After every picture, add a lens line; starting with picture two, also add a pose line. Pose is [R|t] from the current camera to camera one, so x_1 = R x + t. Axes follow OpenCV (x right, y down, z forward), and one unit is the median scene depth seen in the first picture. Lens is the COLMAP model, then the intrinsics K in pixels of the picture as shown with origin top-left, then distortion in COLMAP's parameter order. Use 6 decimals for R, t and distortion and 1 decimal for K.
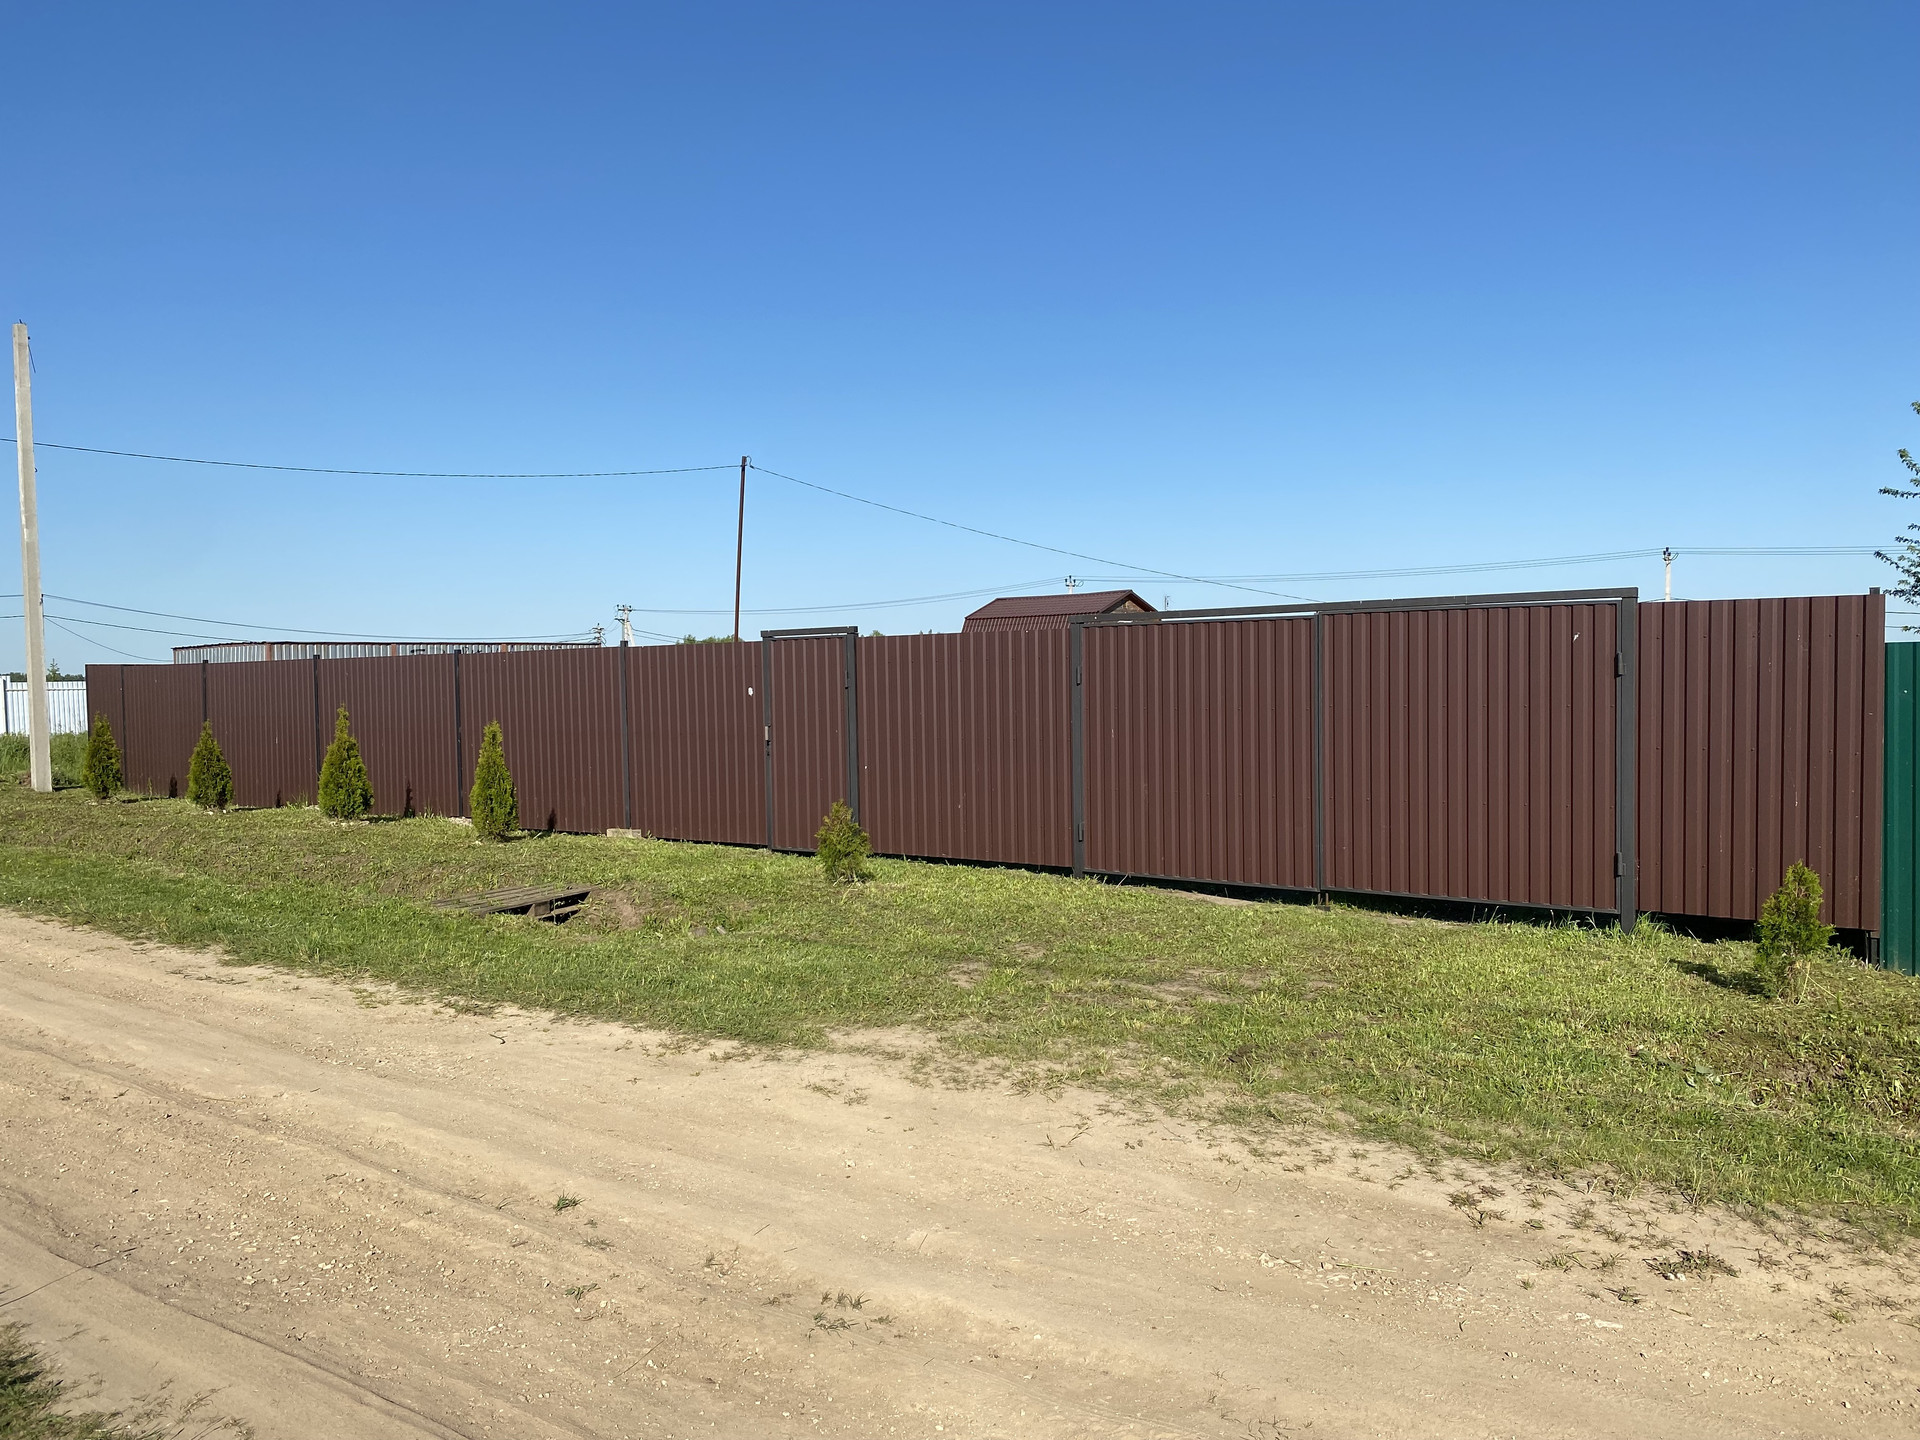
lens RADIAL K [[1474.9, 0, 960.0], [0, 1474.9, 720.0], [0, 0, 1]] dist [0.045773, -0.053997]
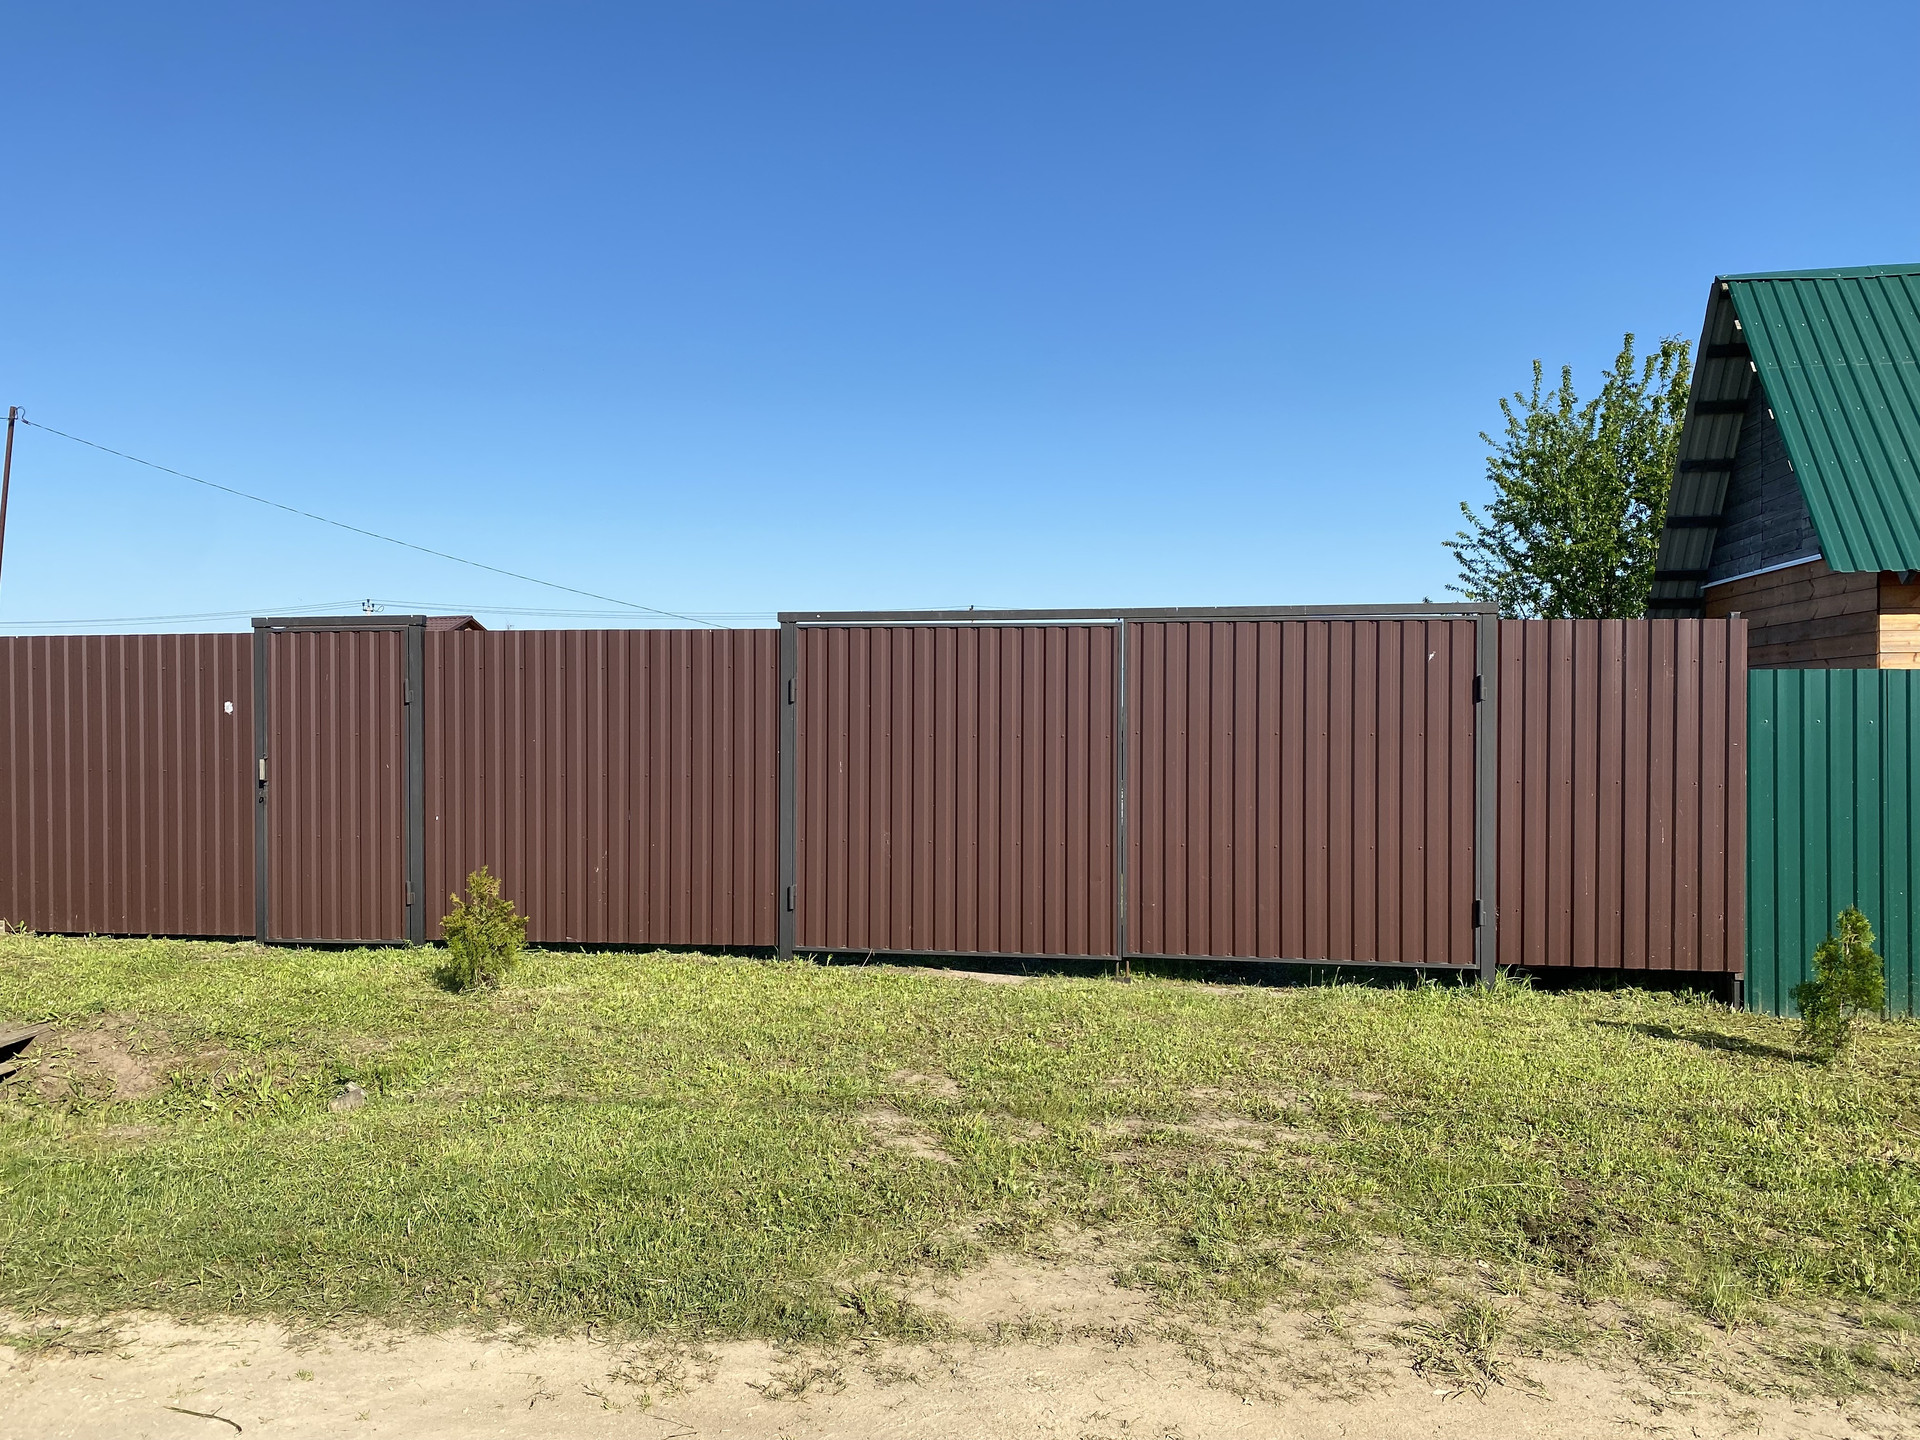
lens RADIAL K [[1474.9, 0, 960.0], [0, 1474.9, 720.0], [0, 0, 1]] dist [0.045773, -0.053997]
pose [[0.882175, 0.014074, 0.470712, -0.240144], [-0.000532, 0.999582, -0.028890, 0.007688], [-0.470922, 0.025236, 0.881814, 0.348843]]
